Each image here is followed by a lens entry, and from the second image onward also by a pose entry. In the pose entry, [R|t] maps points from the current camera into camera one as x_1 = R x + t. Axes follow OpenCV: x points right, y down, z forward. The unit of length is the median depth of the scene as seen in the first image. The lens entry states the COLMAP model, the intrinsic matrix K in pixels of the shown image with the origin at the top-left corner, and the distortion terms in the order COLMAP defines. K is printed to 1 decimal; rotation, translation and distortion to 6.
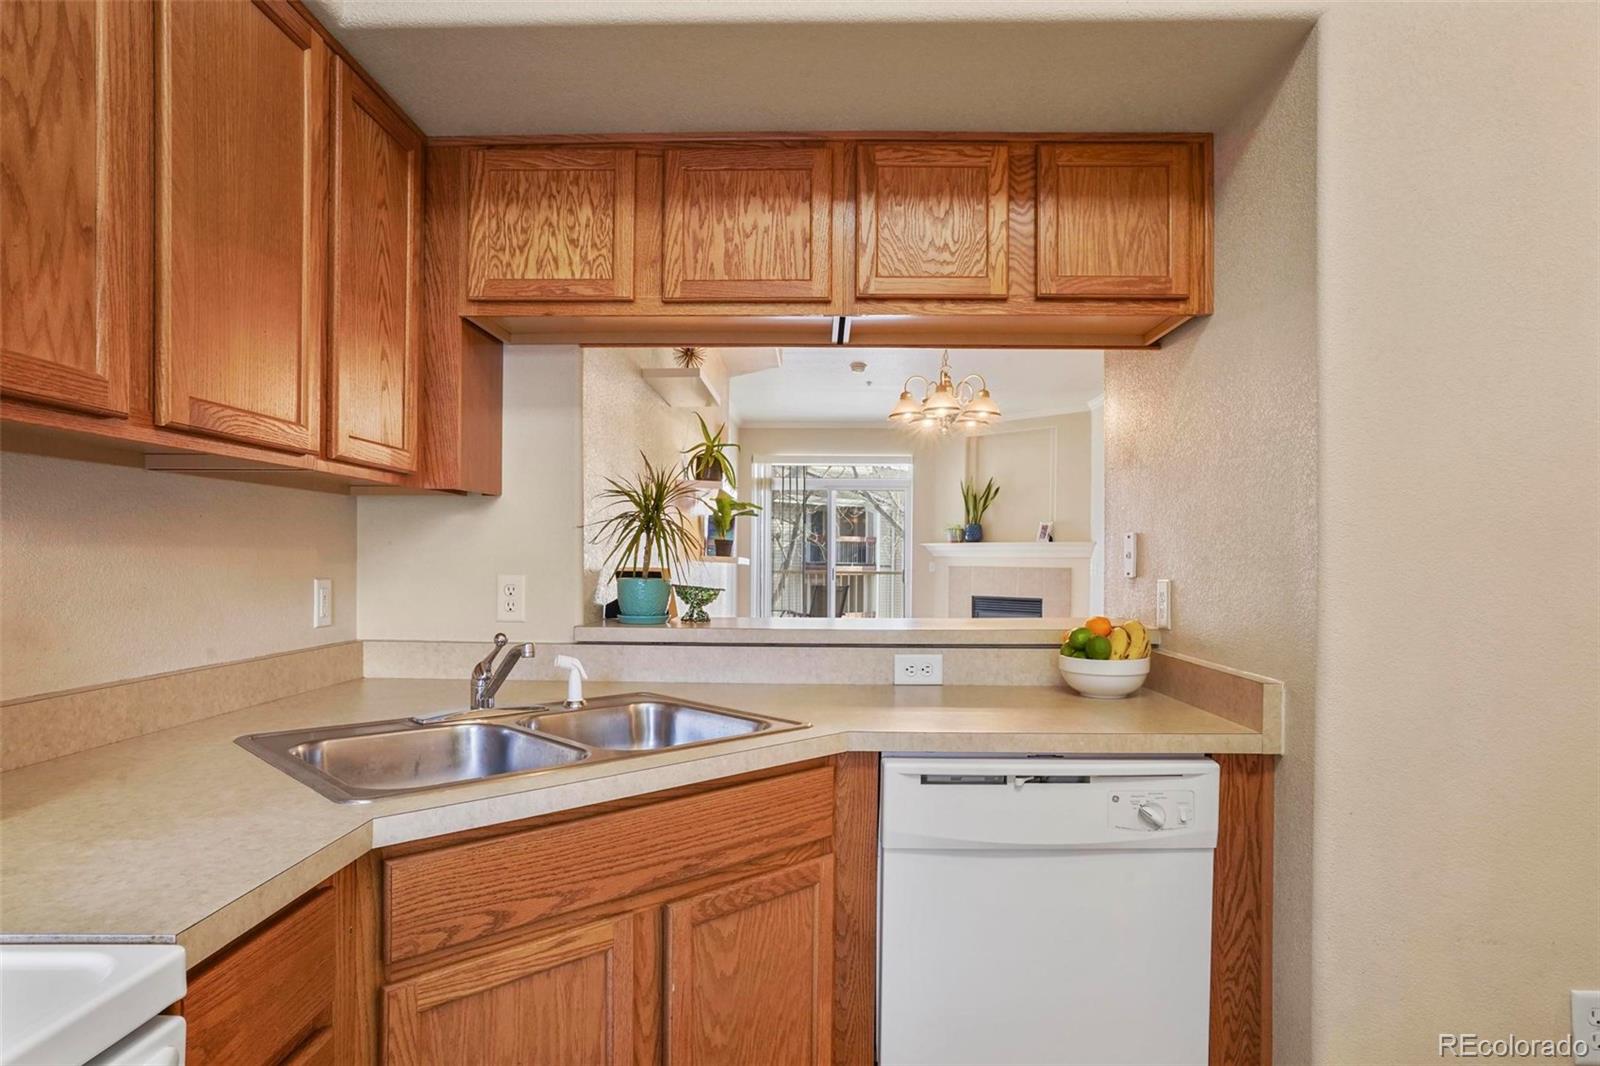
lens RADIAL K [[895.5, 0, 802.3], [0, 895.5, 563.1], [0, 0, 1]] dist [-0.002032, 0.000422]
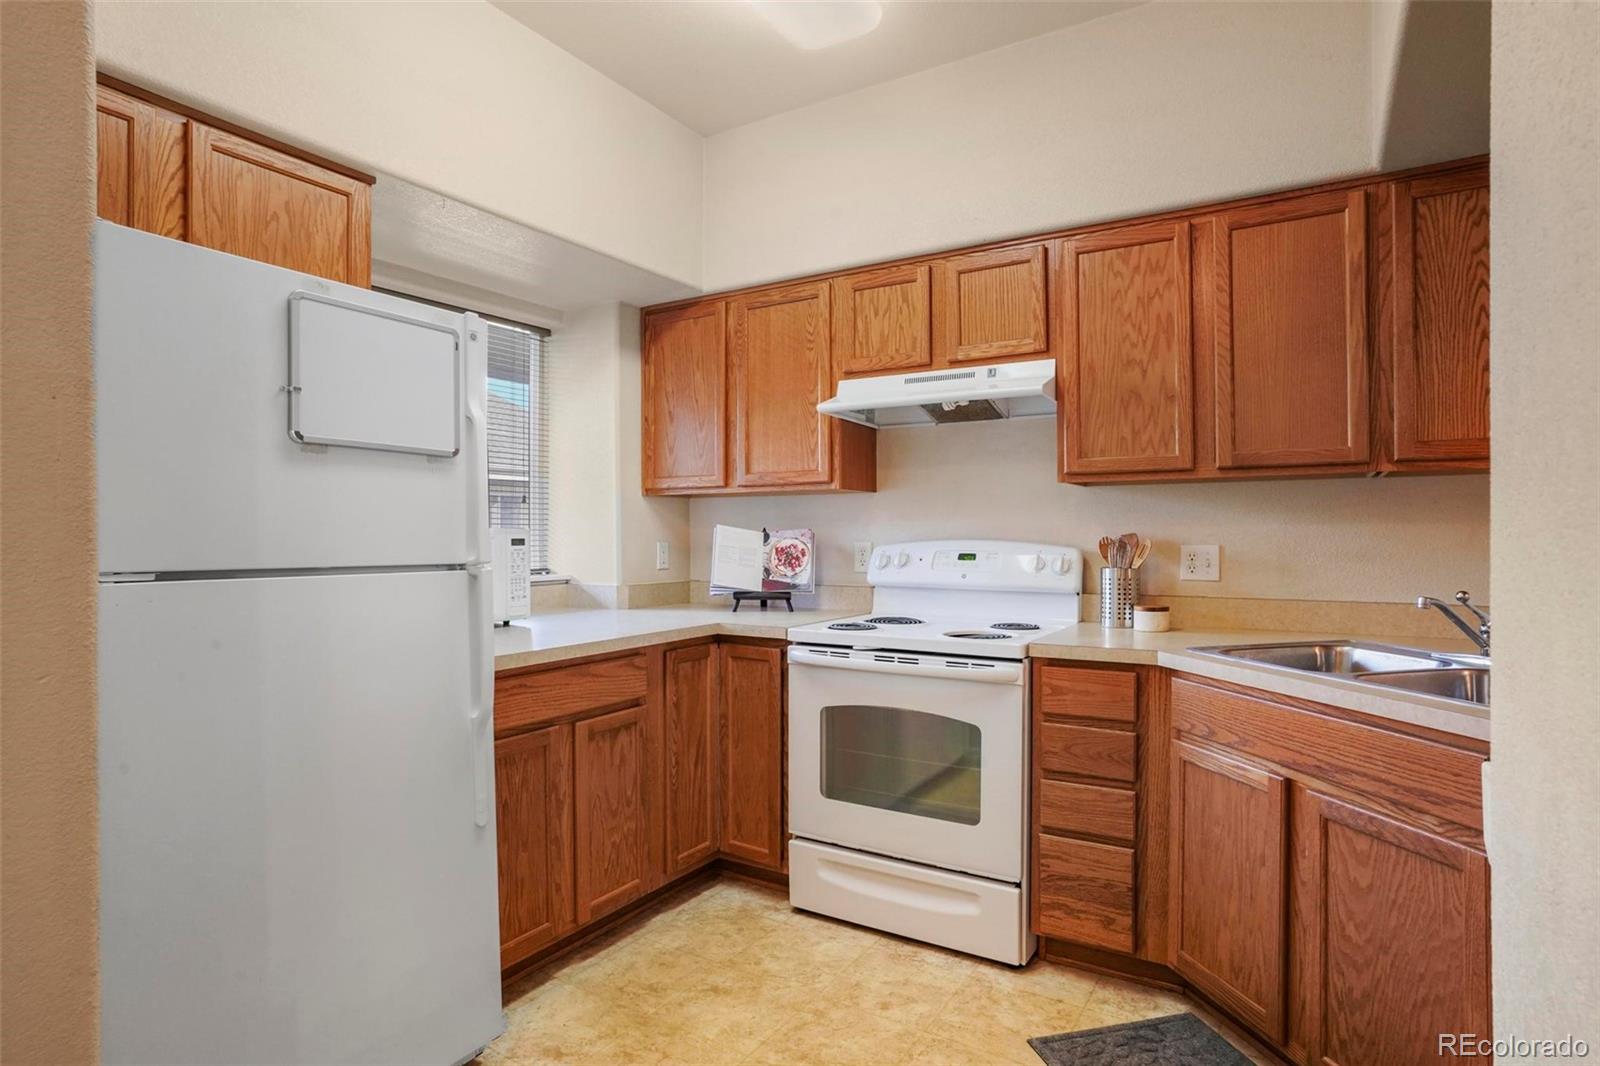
lens RADIAL K [[874.4, 0, 800.0], [0, 874.4, 533.0], [0, 0, 1]] dist [-0.026123, 0.000205]
pose [[-0.498224, -0.006634, -0.867023, 1.808544], [-0.004834, 0.999976, -0.004873, 0.016834], [0.867035, 0.001764, -0.498245, 1.331340]]
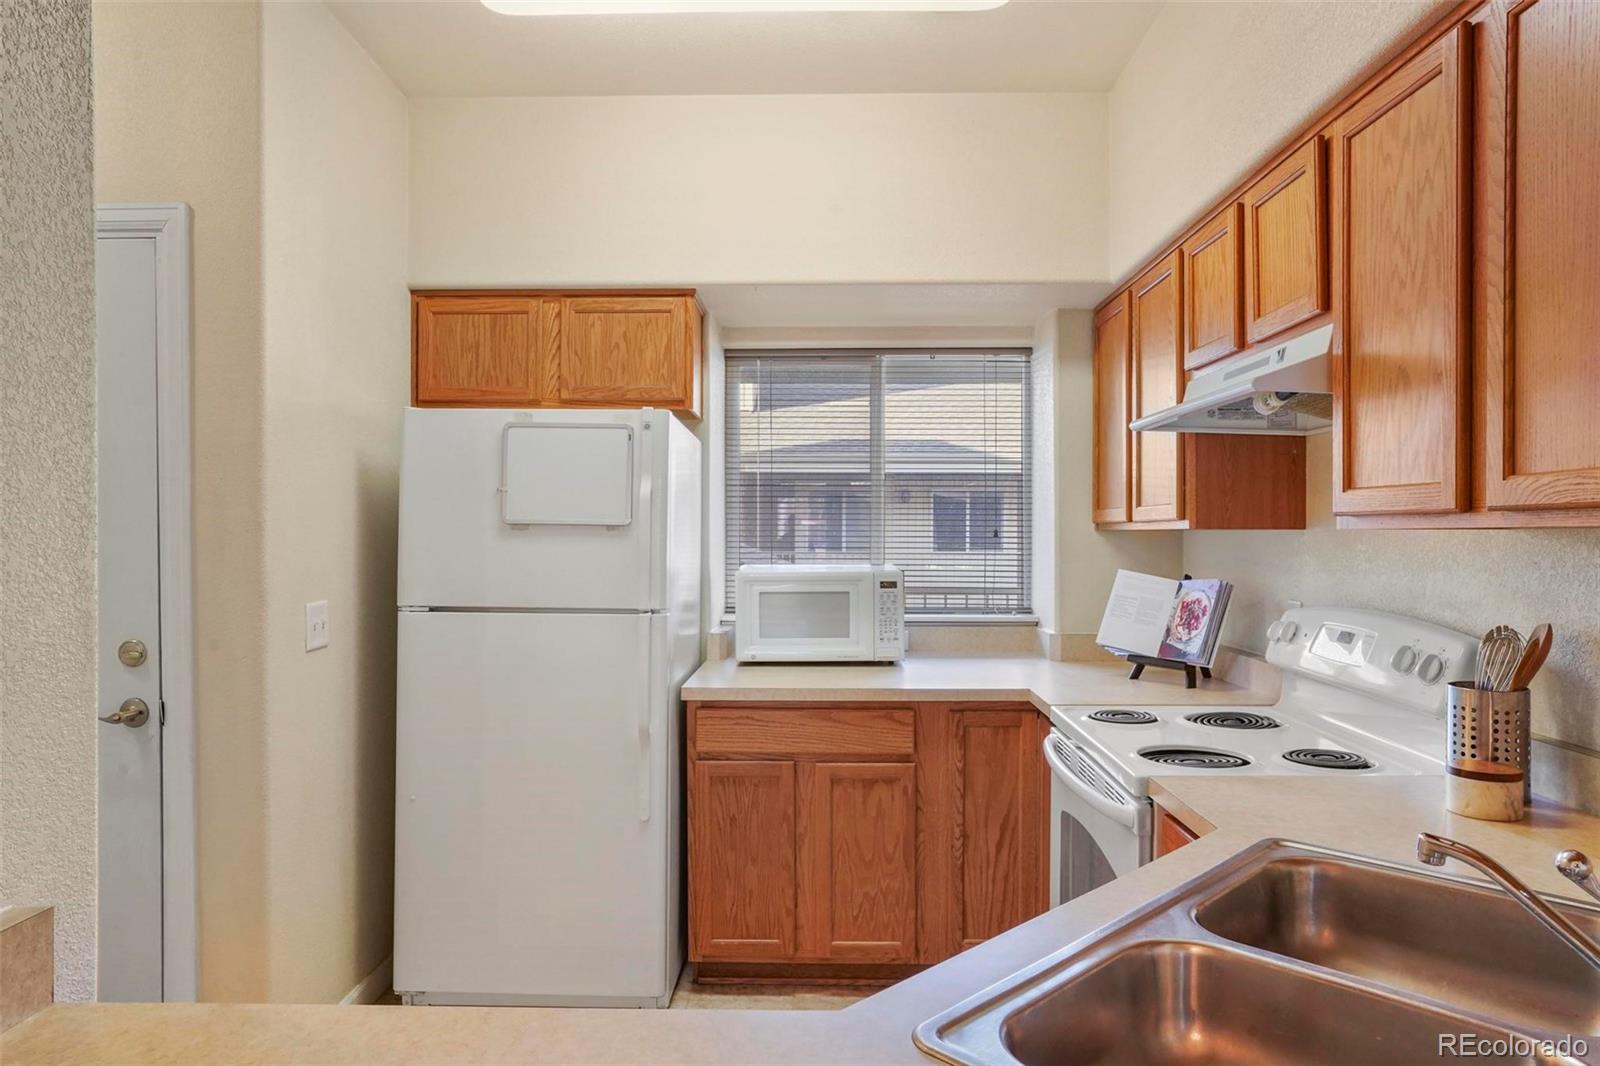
lens RADIAL K [[1044.4, 0, 800.0], [0, 1044.4, 533.0], [0, 0, 1]] dist [-0.007514, 0.001217]
pose [[-0.999905, -0.006941, 0.011936, 0.104430], [-0.006843, 0.999943, 0.008173, -0.151717], [-0.011992, 0.008090, -0.999895, 2.567165]]
